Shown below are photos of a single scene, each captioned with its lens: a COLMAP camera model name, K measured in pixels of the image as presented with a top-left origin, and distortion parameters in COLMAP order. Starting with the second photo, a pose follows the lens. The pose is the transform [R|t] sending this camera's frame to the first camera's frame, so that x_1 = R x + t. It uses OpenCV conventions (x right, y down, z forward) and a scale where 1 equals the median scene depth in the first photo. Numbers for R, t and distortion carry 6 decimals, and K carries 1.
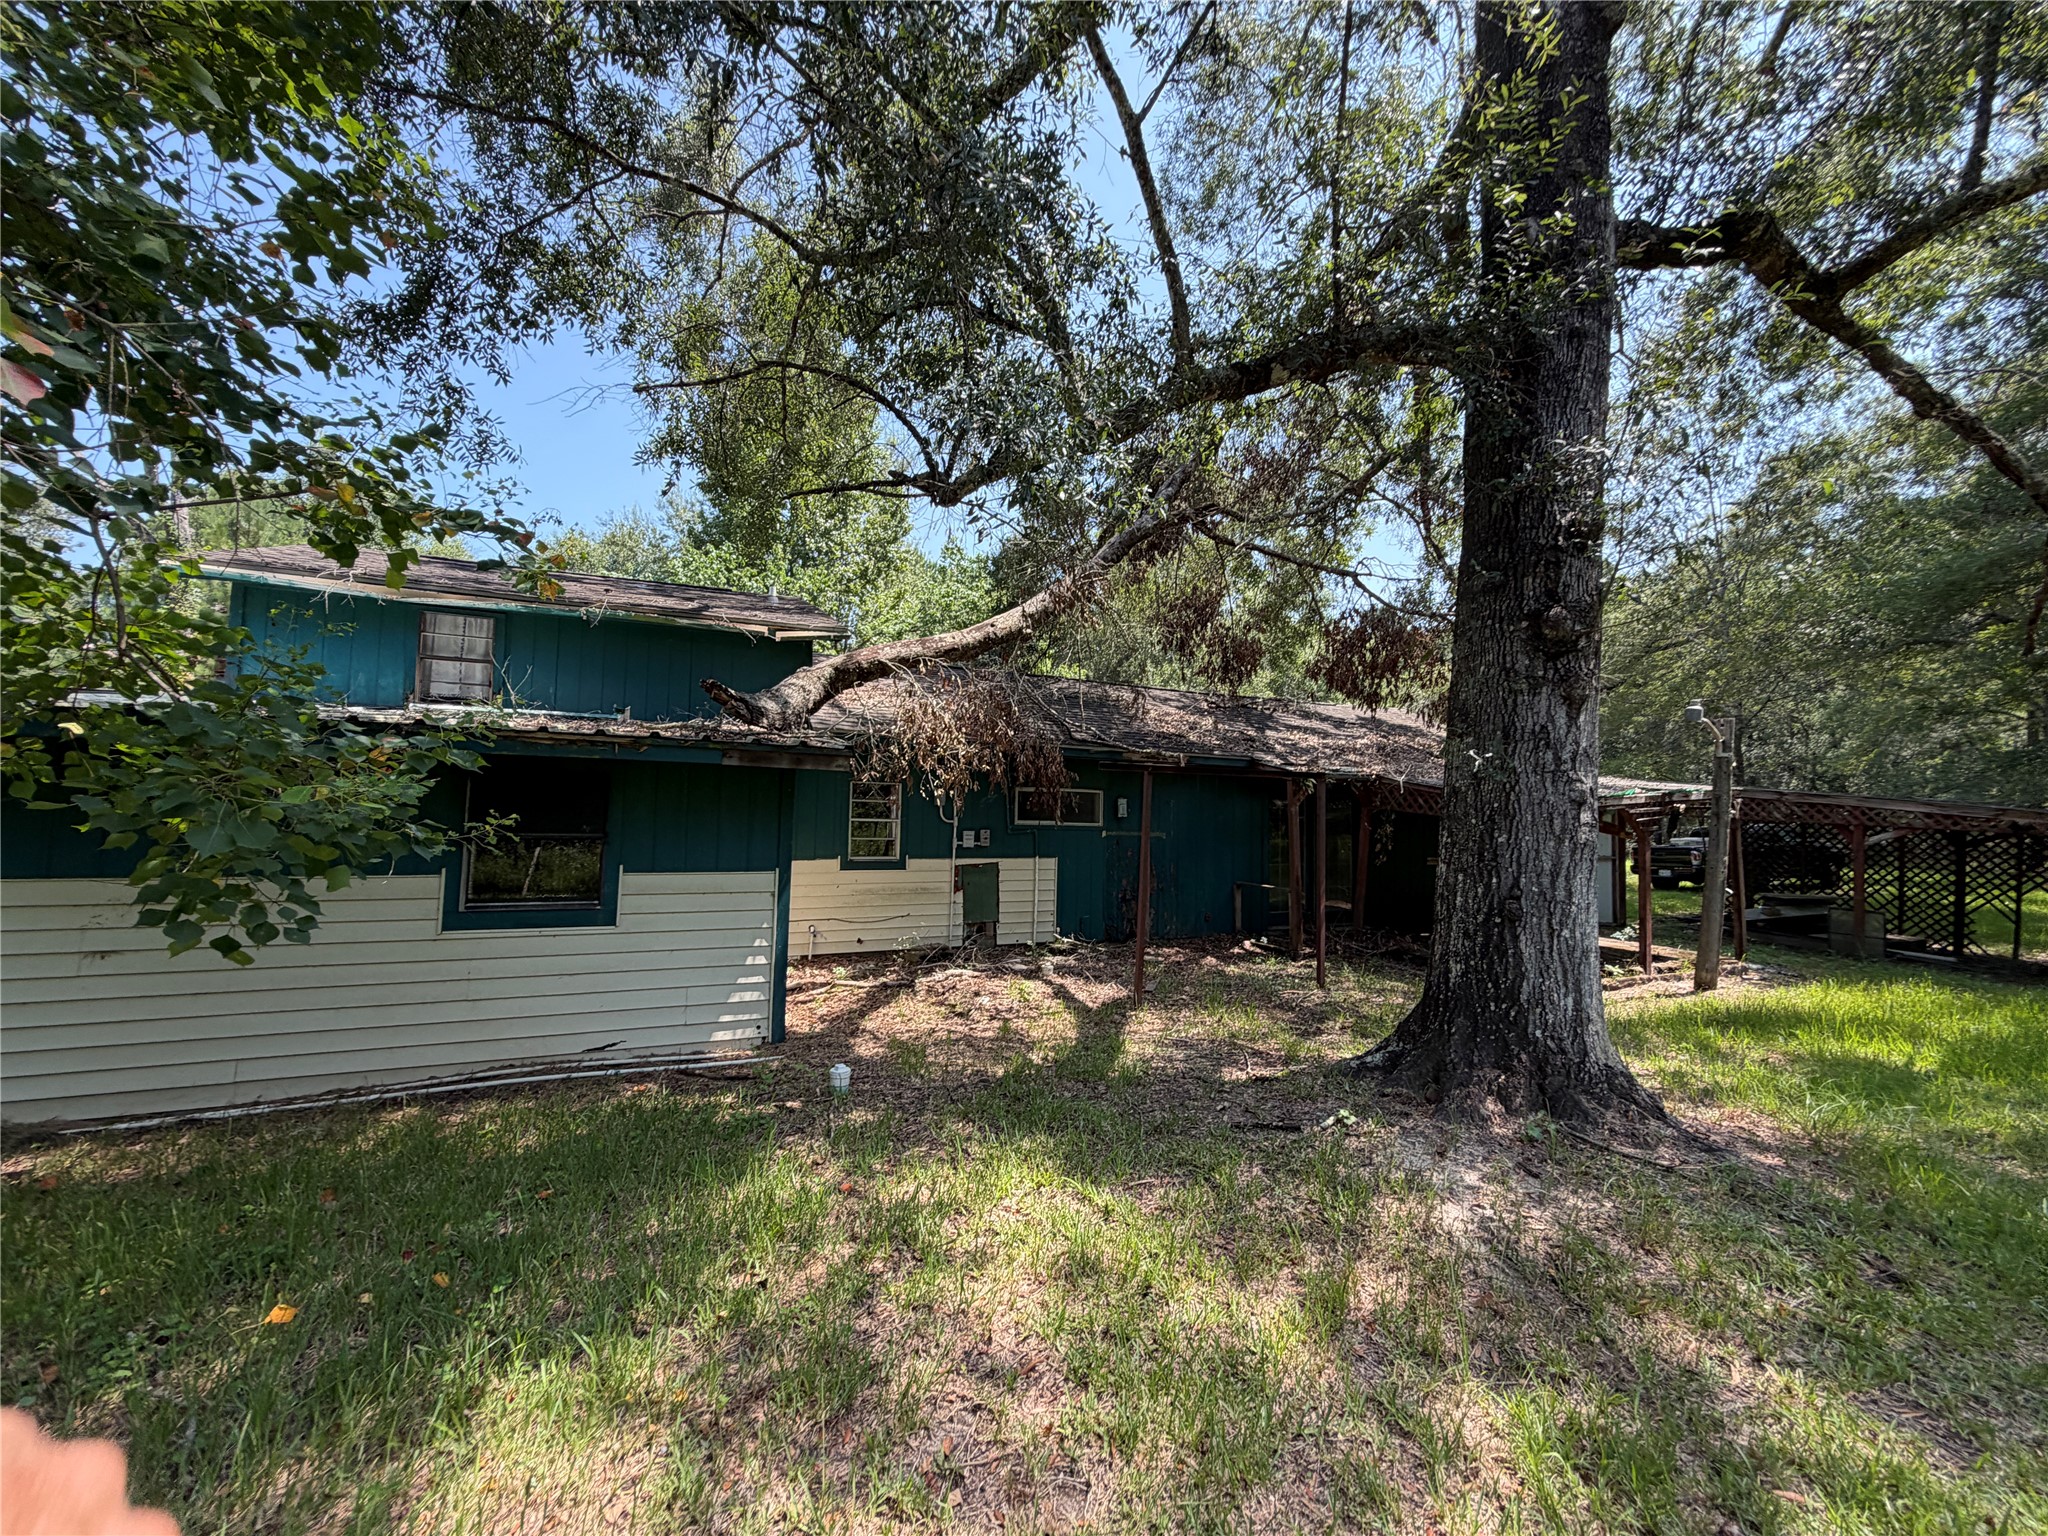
lens RADIAL K [[820.6, 0, 1024.8], [0, 820.6, 771.3], [0, 0, 1]] dist [-0.001071, -0.000048]
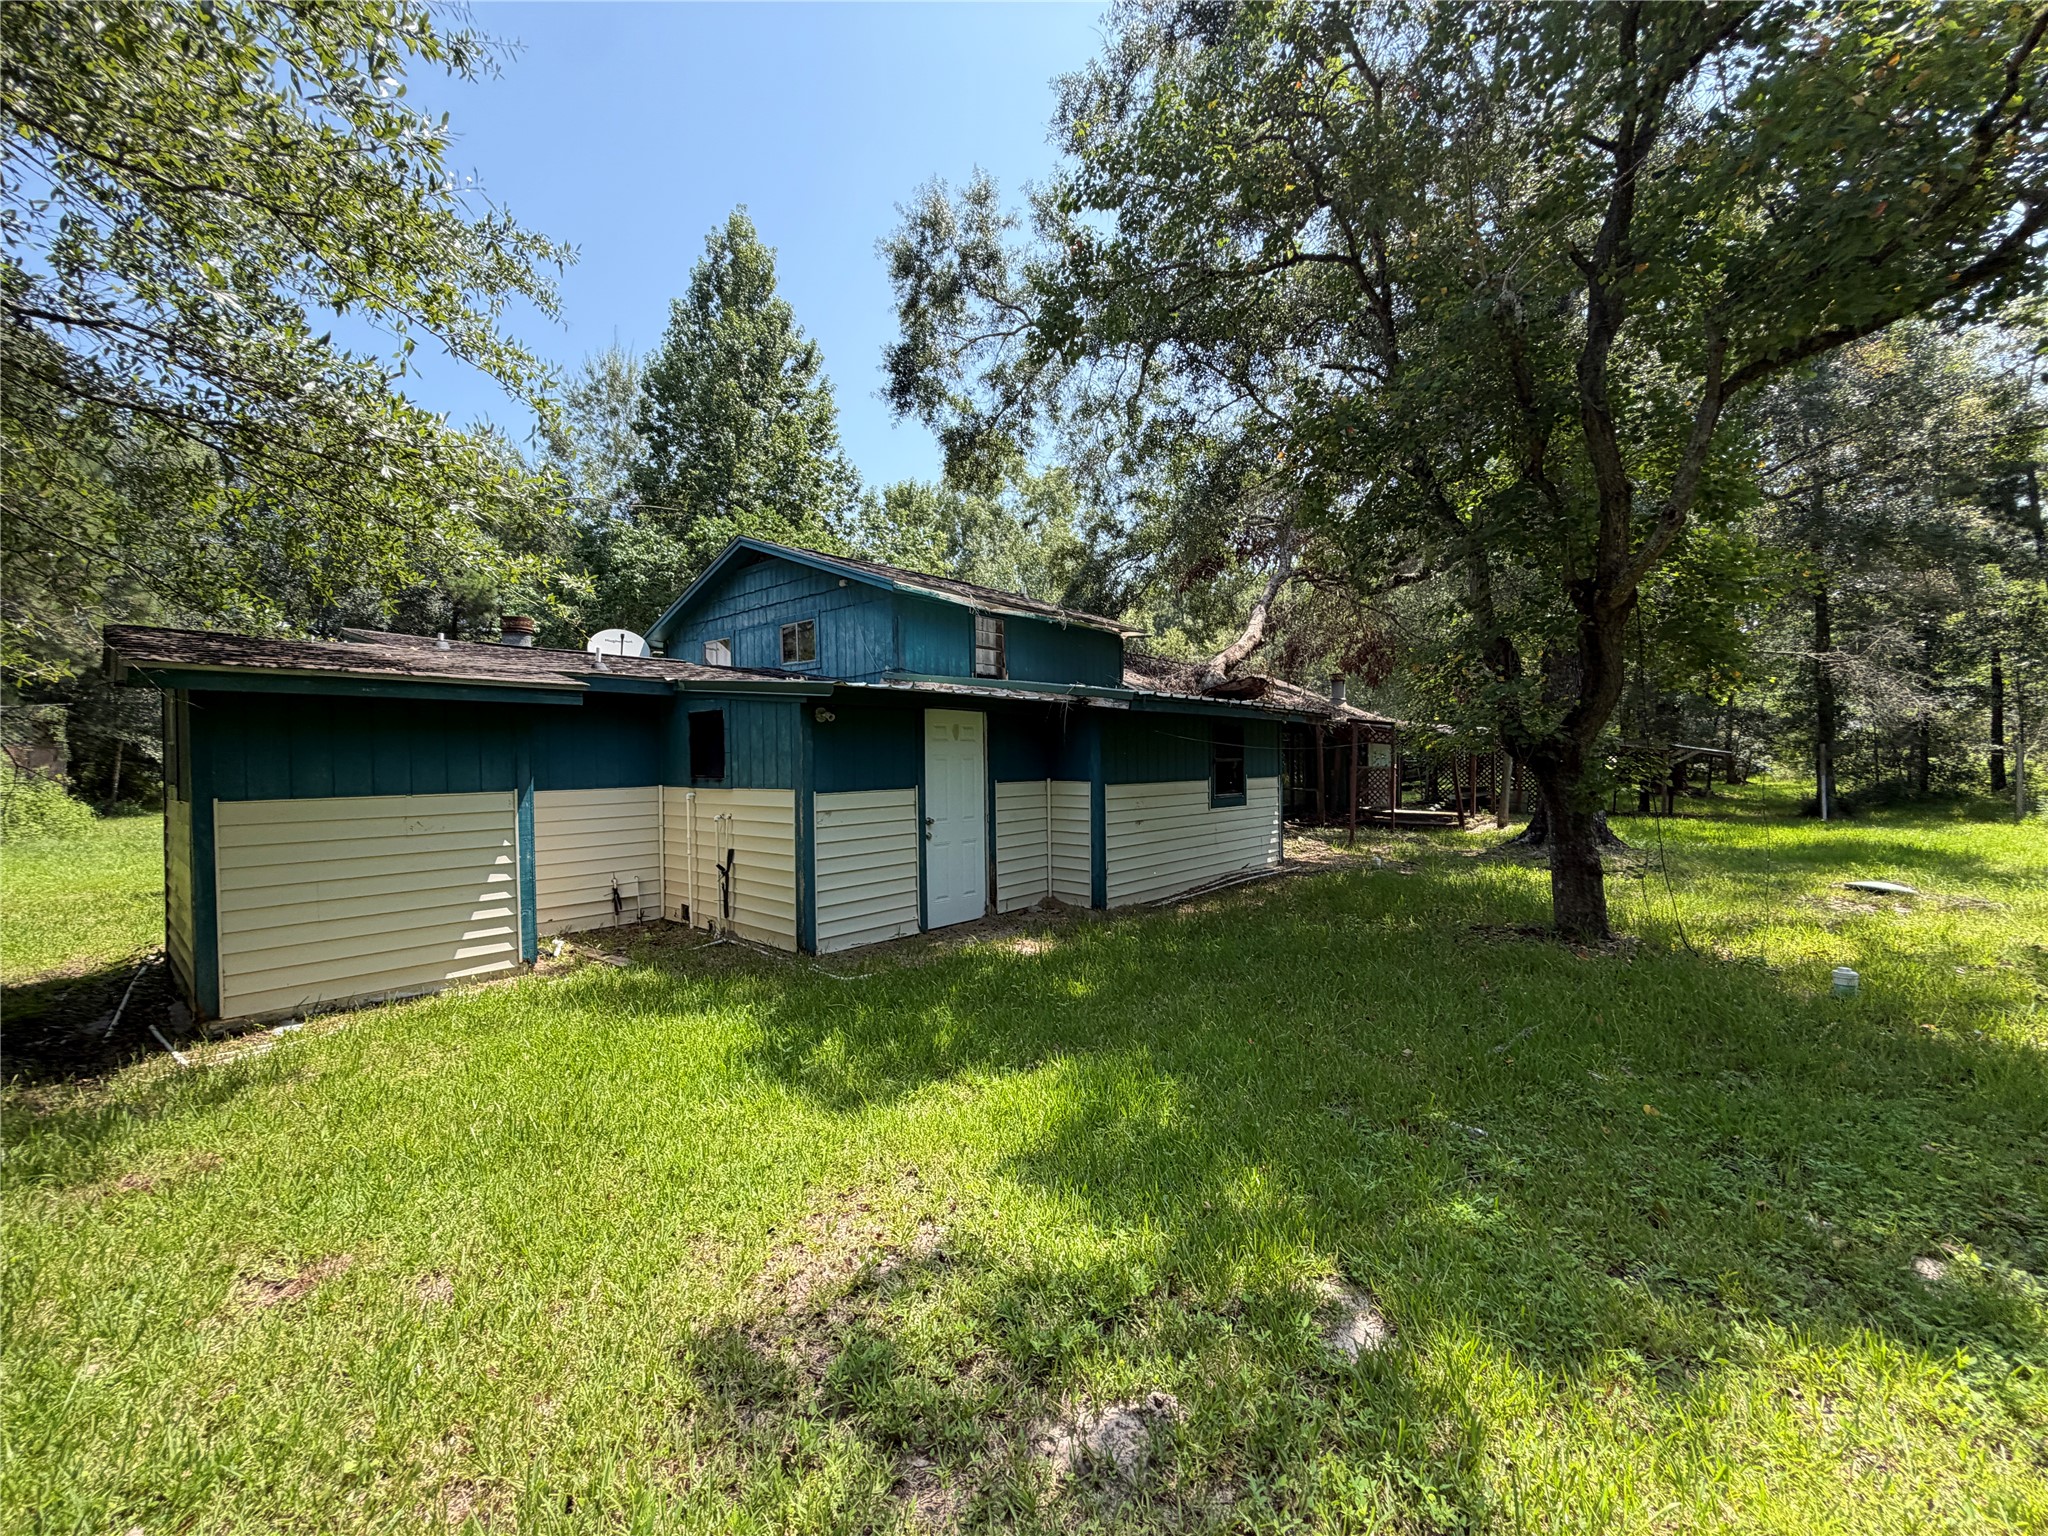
lens RADIAL K [[820.6, 0, 1023.3], [0, 820.6, 767.0], [0, 0, 1]] dist [-0.001071, -0.000048]
pose [[0.907061, -0.026945, 0.420137, -1.835584], [-0.002647, 0.997565, 0.069692, -0.037657], [-0.420991, -0.064327, 0.904781, -0.545723]]
